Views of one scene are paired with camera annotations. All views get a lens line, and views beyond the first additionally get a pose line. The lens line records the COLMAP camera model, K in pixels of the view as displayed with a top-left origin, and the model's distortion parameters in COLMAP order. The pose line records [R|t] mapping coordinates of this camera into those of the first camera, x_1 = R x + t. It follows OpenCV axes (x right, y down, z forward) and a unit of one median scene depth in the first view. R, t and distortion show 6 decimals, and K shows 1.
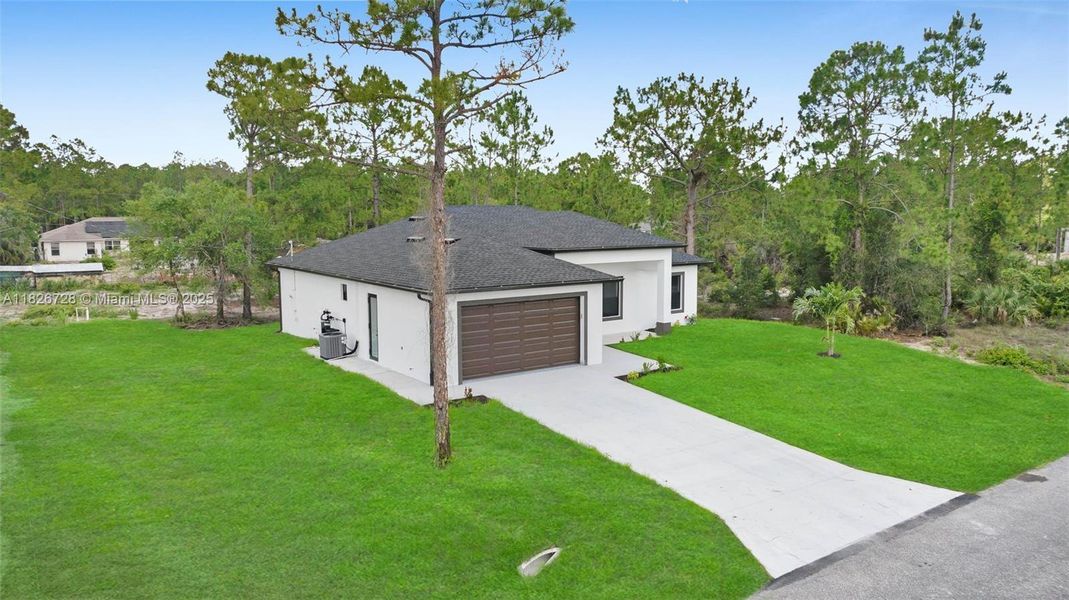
lens RADIAL K [[813.3, 0, 553.5], [0, 813.3, 269.2], [0, 0, 1]] dist [-0.002237, -0.000900]
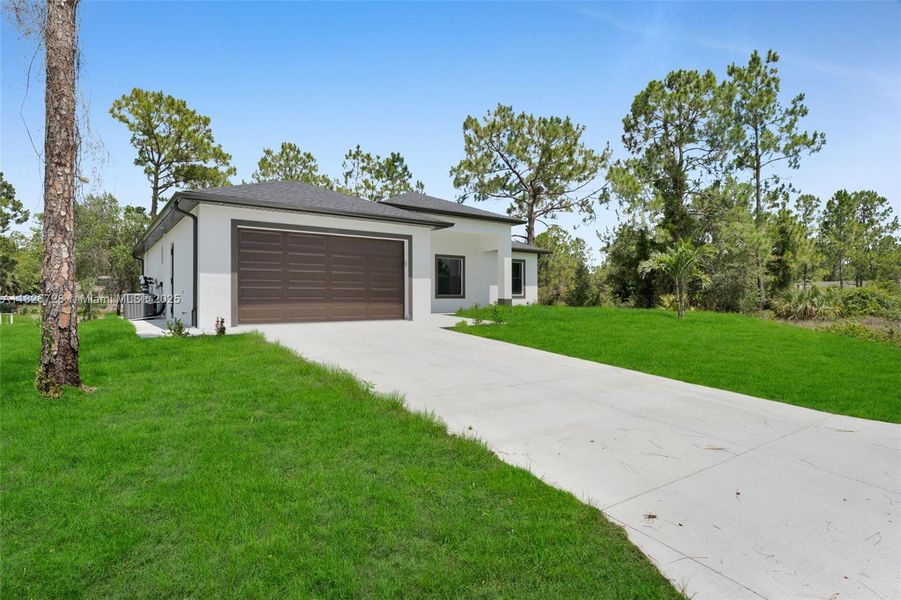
lens RADIAL K [[491.5, 0, 450.5], [0, 491.5, 300.0], [0, 0, 1]] dist [-0.001945, -0.000221]
pose [[0.999966, -0.006821, -0.004592, 0.058827], [0.006453, 0.997089, -0.075976, 0.094816], [0.005097, 0.075944, 0.997099, 0.323359]]
